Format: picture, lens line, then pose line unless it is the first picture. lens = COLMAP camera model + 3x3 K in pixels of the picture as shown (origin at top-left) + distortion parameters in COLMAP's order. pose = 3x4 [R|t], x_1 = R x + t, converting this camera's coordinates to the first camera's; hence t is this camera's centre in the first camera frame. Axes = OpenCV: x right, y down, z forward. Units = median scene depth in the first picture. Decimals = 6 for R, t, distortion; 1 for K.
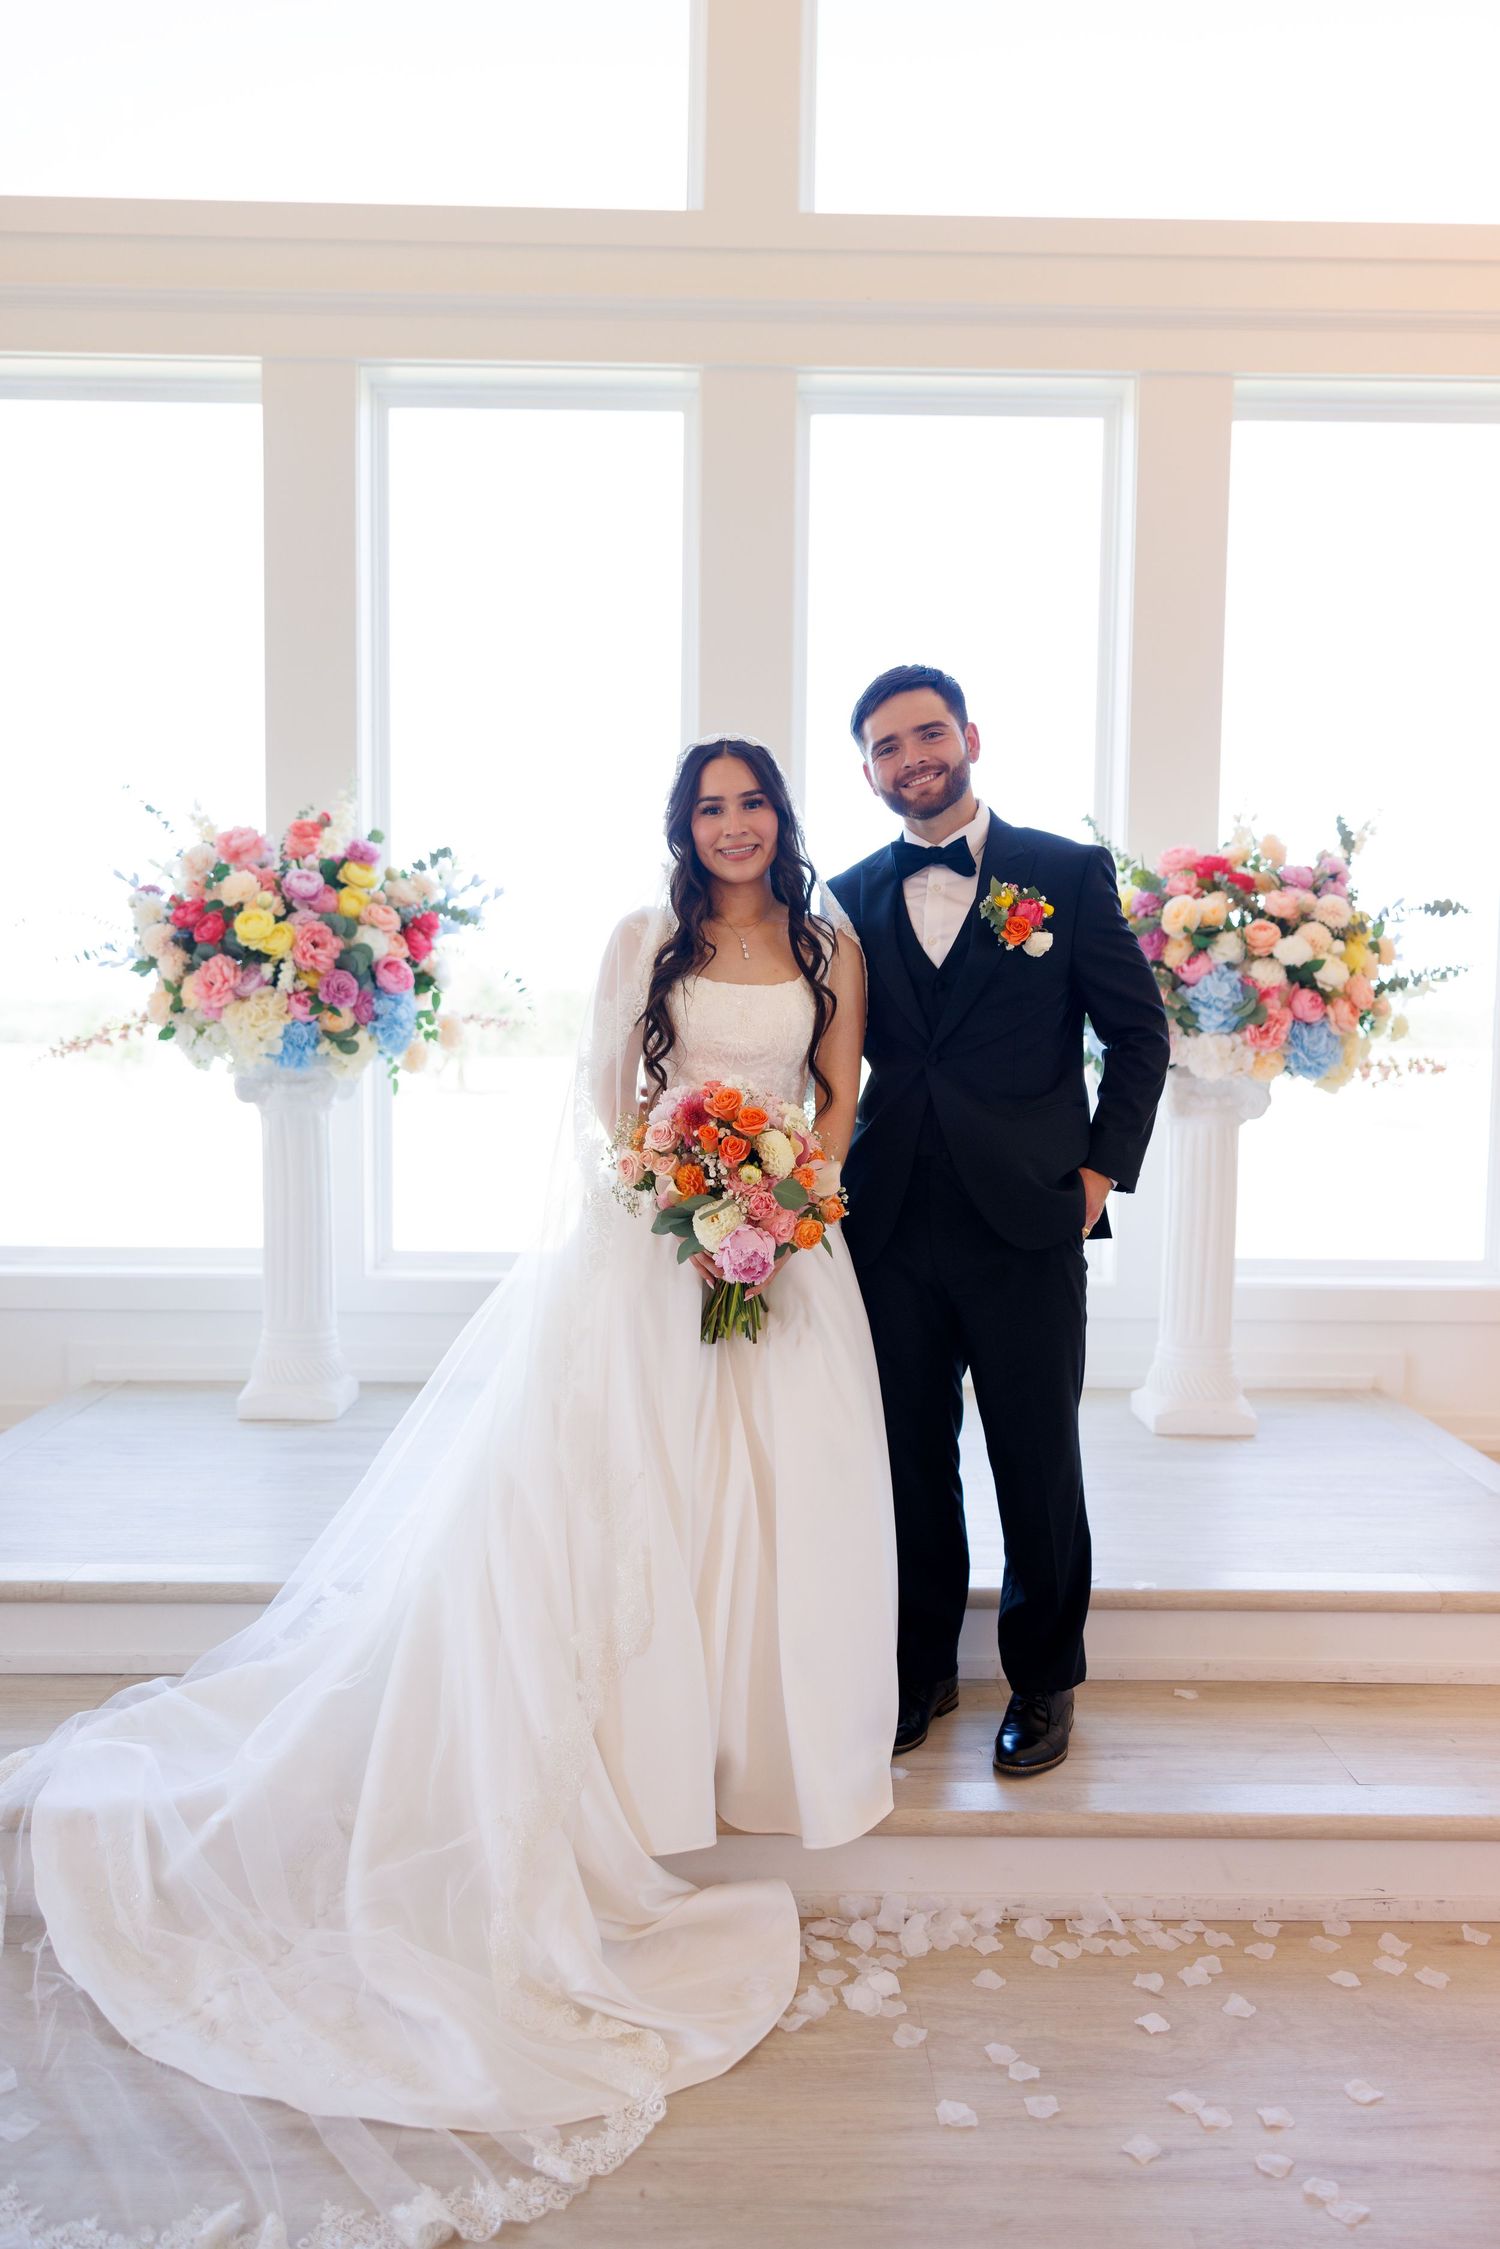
lens RADIAL K [[1759.8, 0, 749.9], [0, 1759.8, 1127.9], [0, 0, 1]] dist [0.016263, 0.010575]
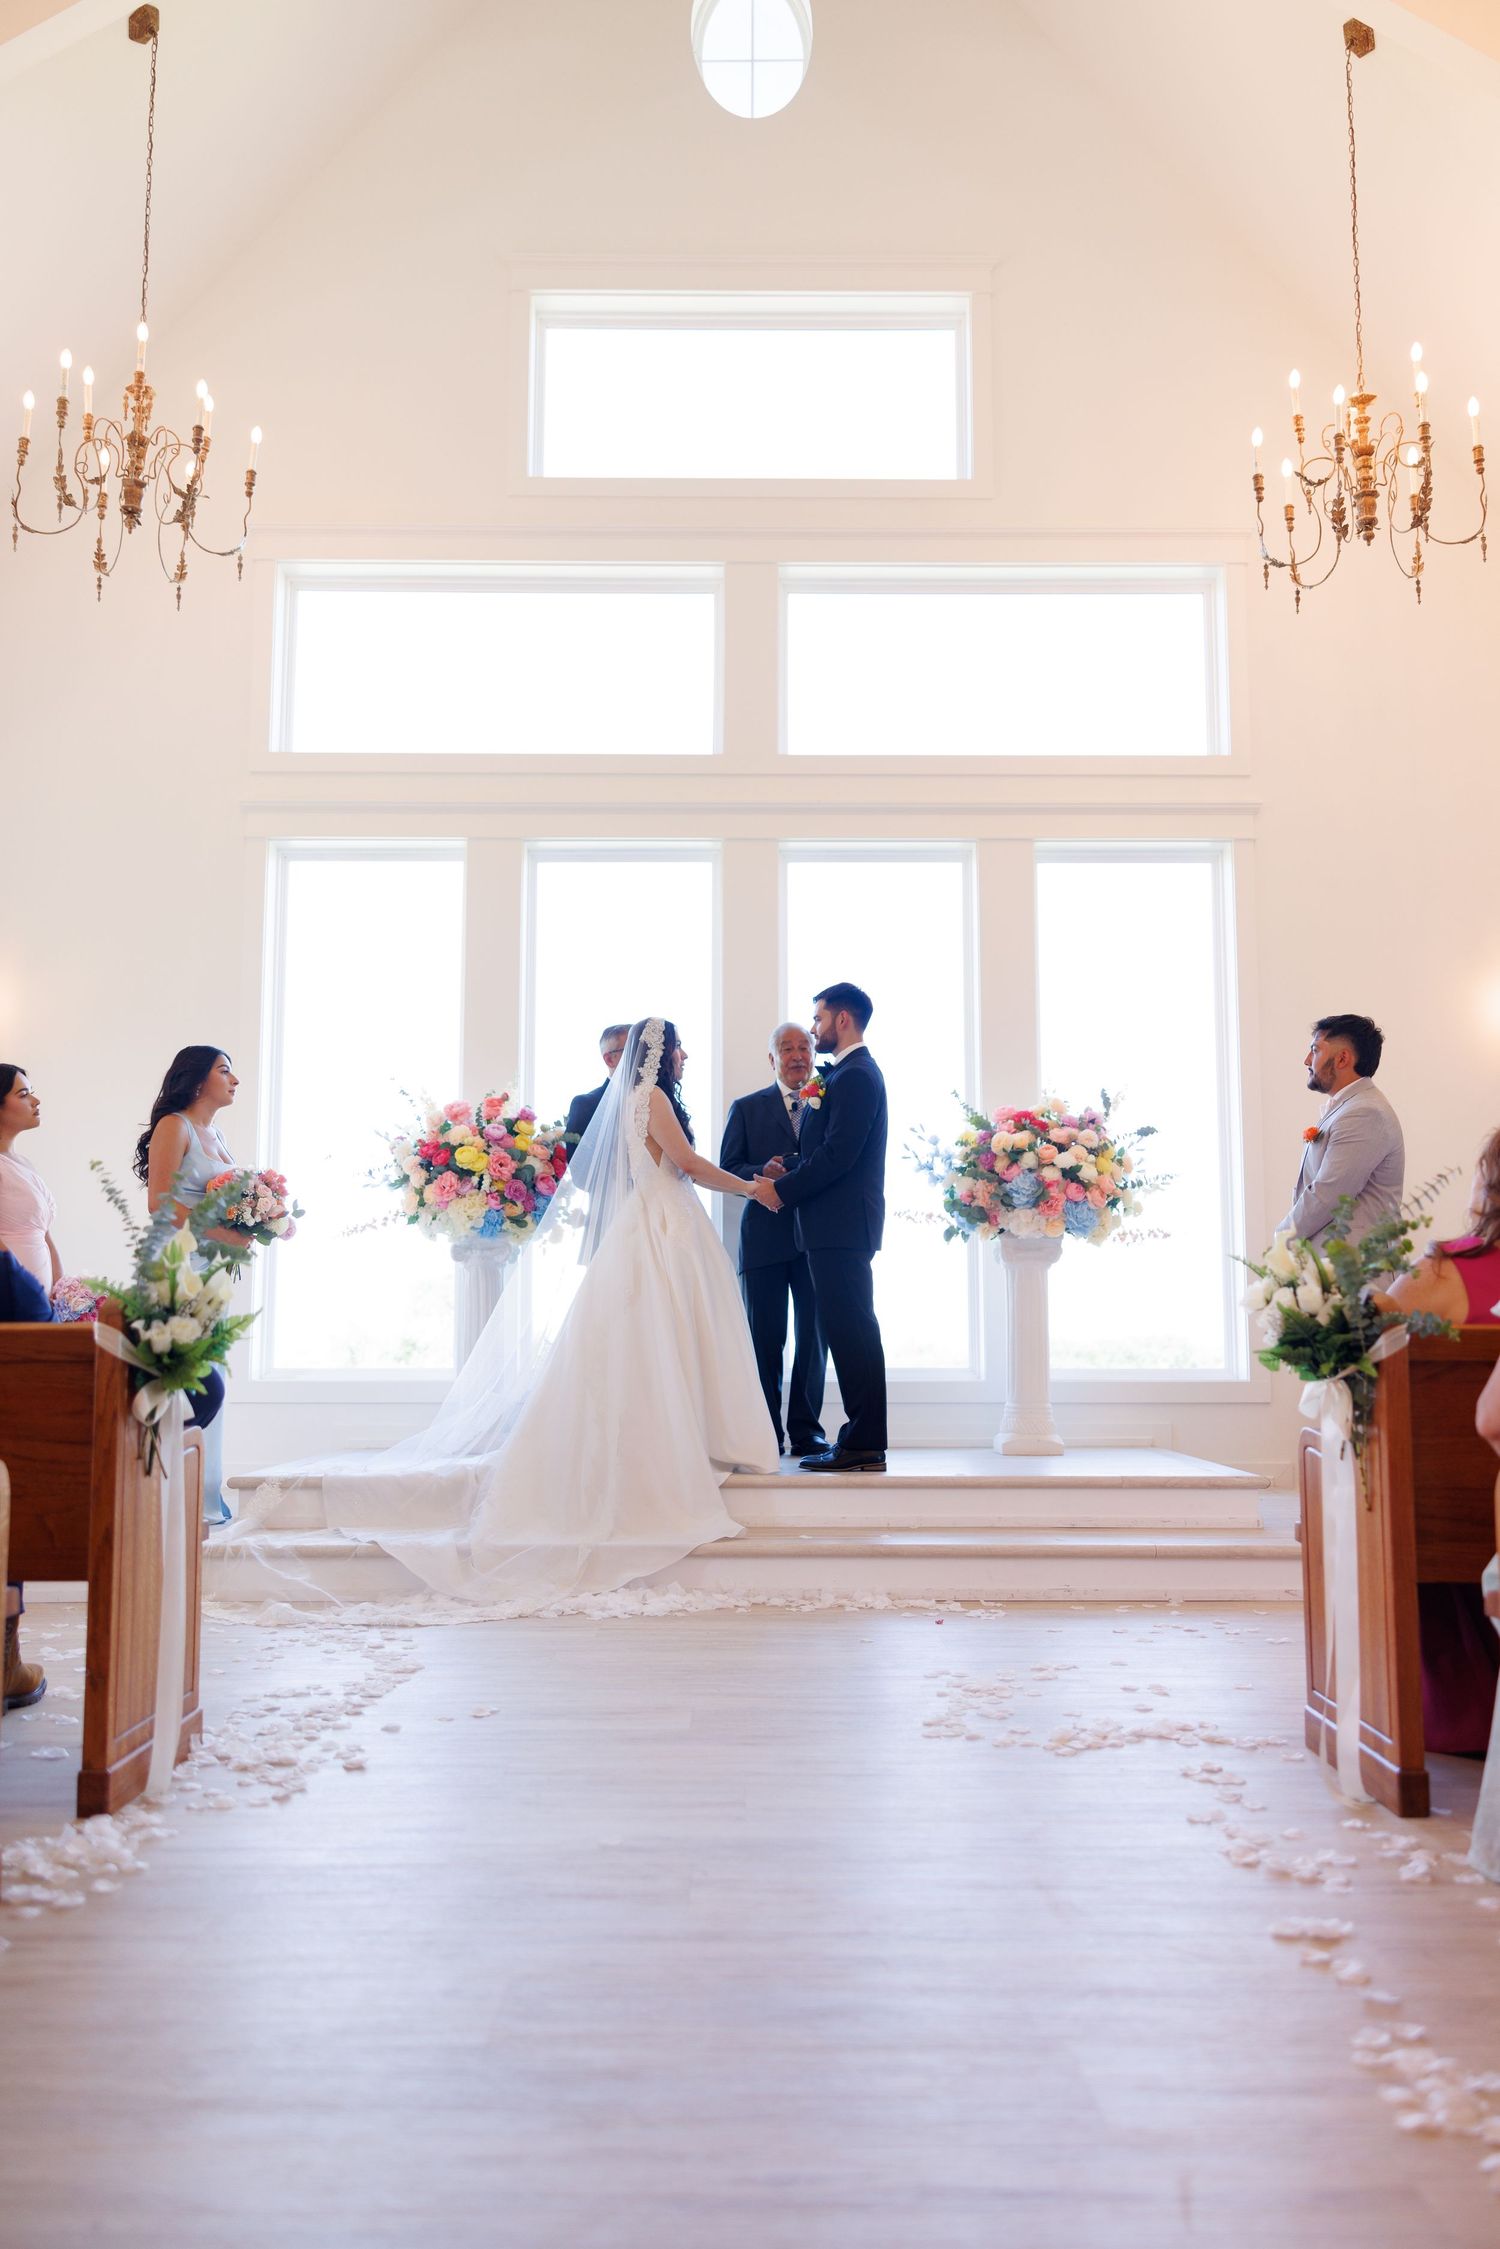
lens RADIAL K [[1759.8, 0, 751.9], [0, 1759.8, 1128.1], [0, 0, 1]] dist [0.016263, 0.010575]
pose [[0.999898, -0.012648, -0.006621, 0.009789], [0.011158, 0.981680, -0.190208, 0.188606], [0.008905, 0.190115, 0.981721, -0.692463]]
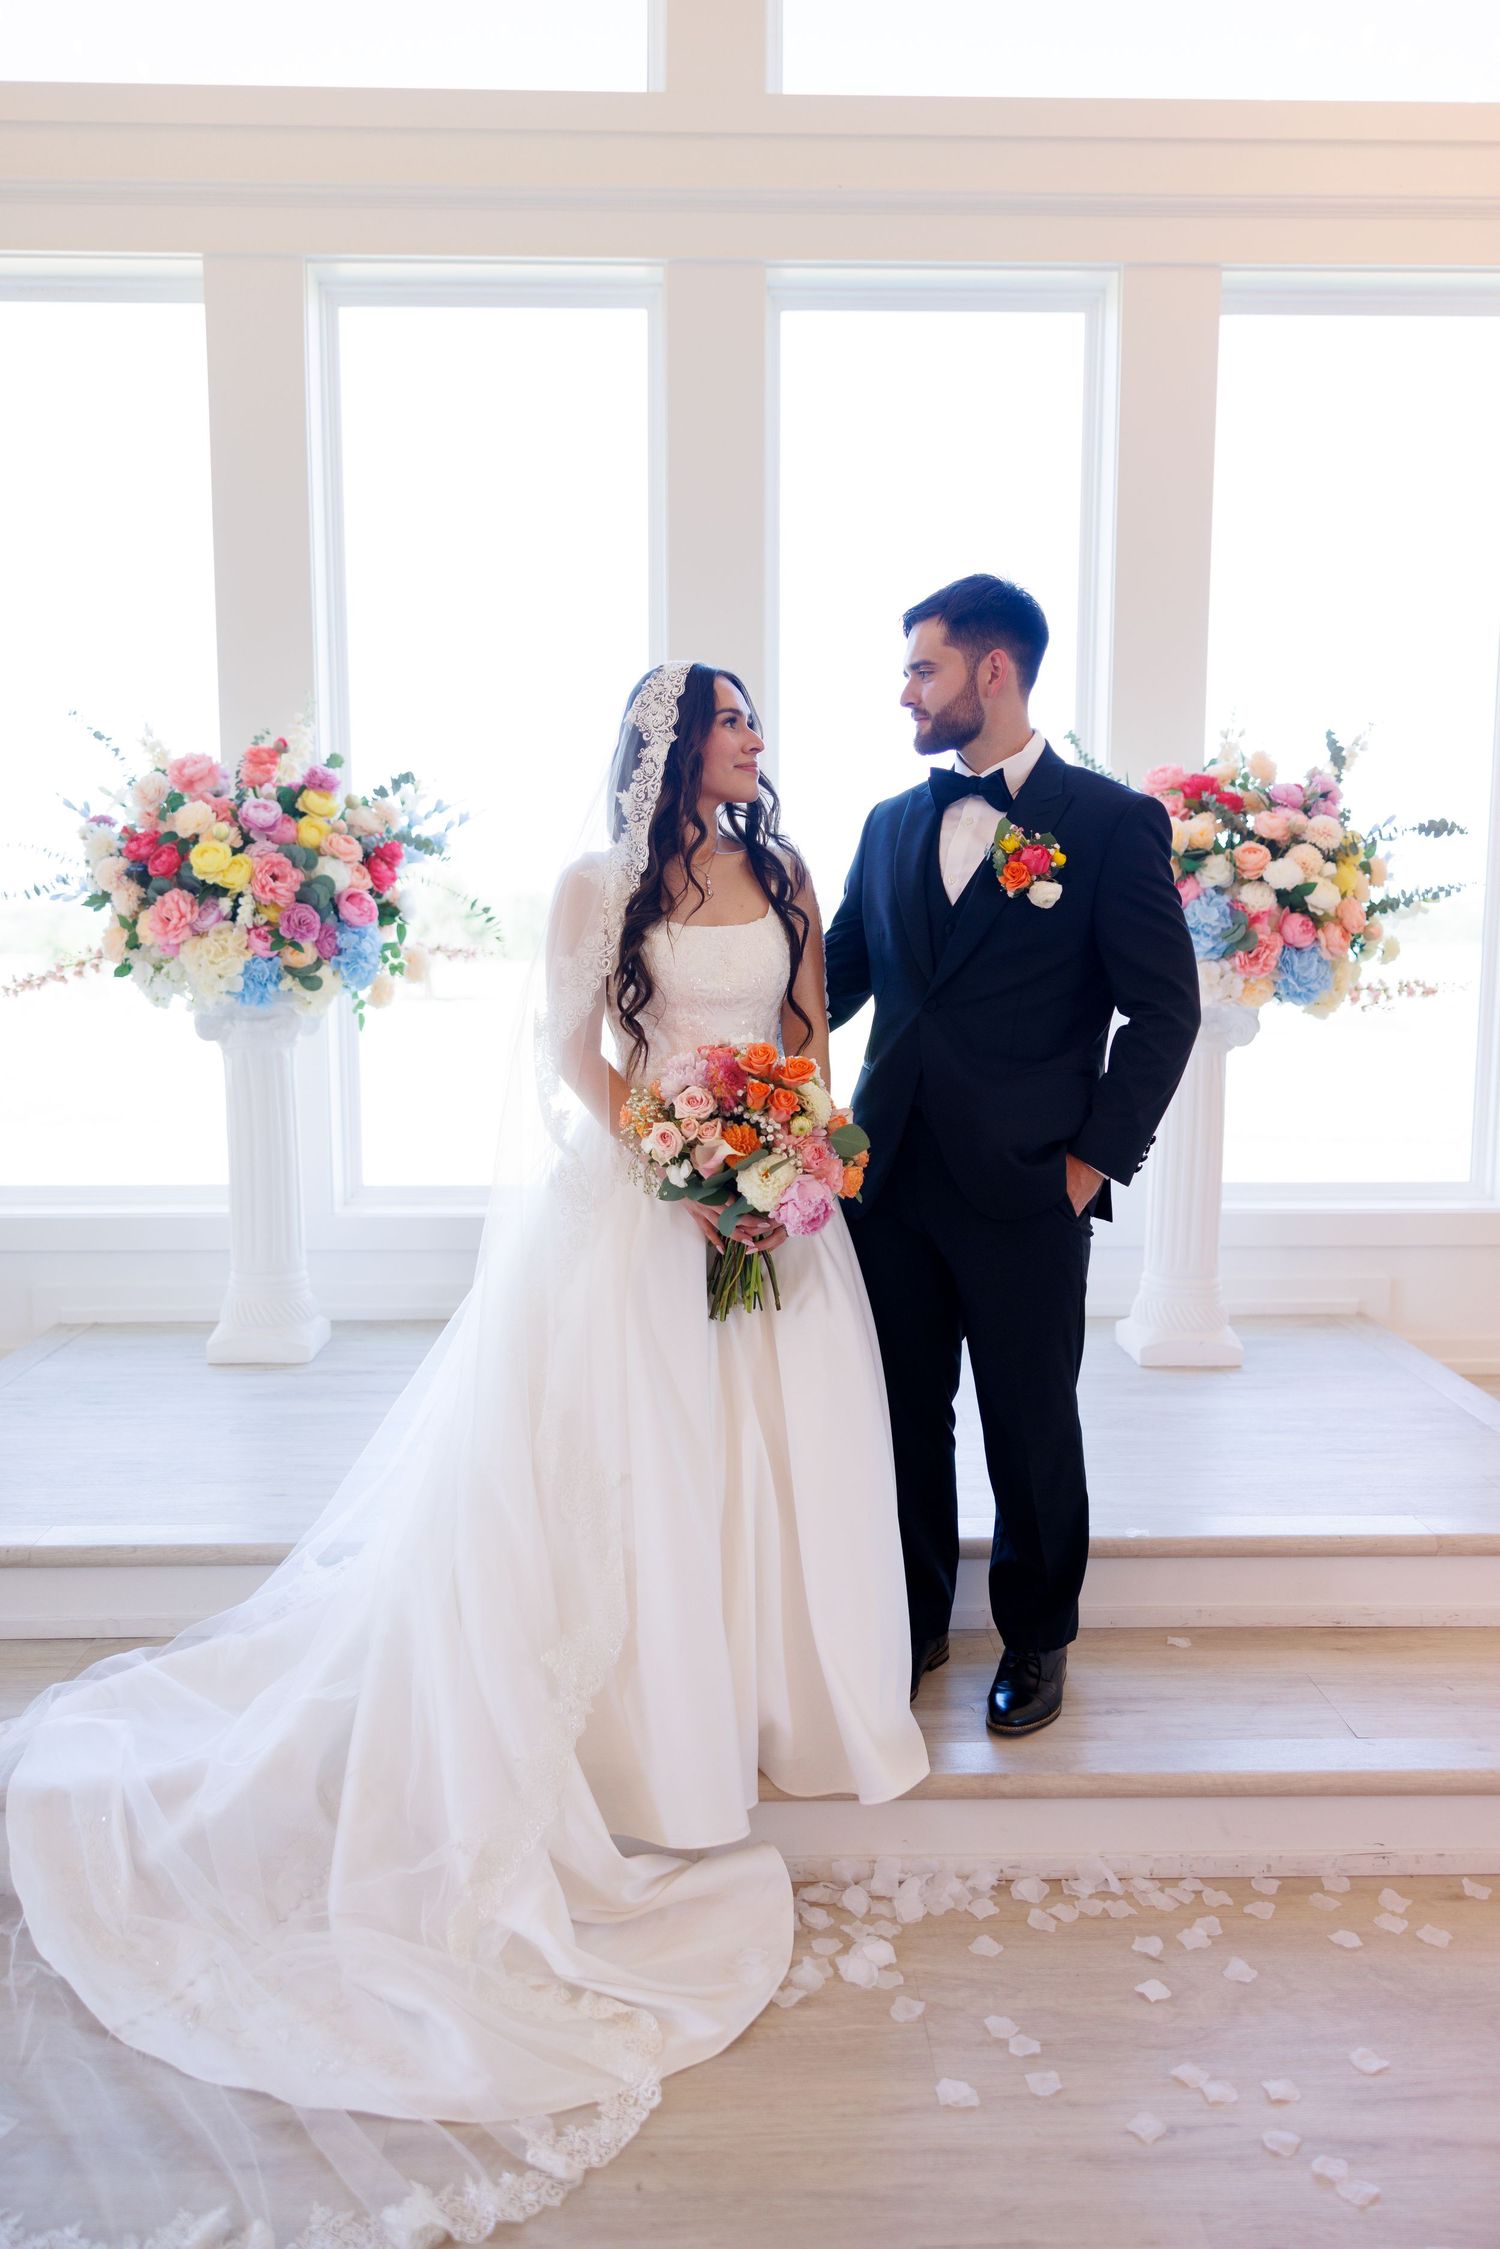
lens RADIAL K [[1759.8, 0, 739.3], [0, 1759.8, 1115.3], [0, 0, 1]] dist [0.016263, 0.010575]
pose [[0.999861, -0.012053, 0.011558, -0.004633], [0.011474, 0.998737, 0.048918, -0.017736], [-0.012133, -0.048778, 0.998736, 0.025091]]
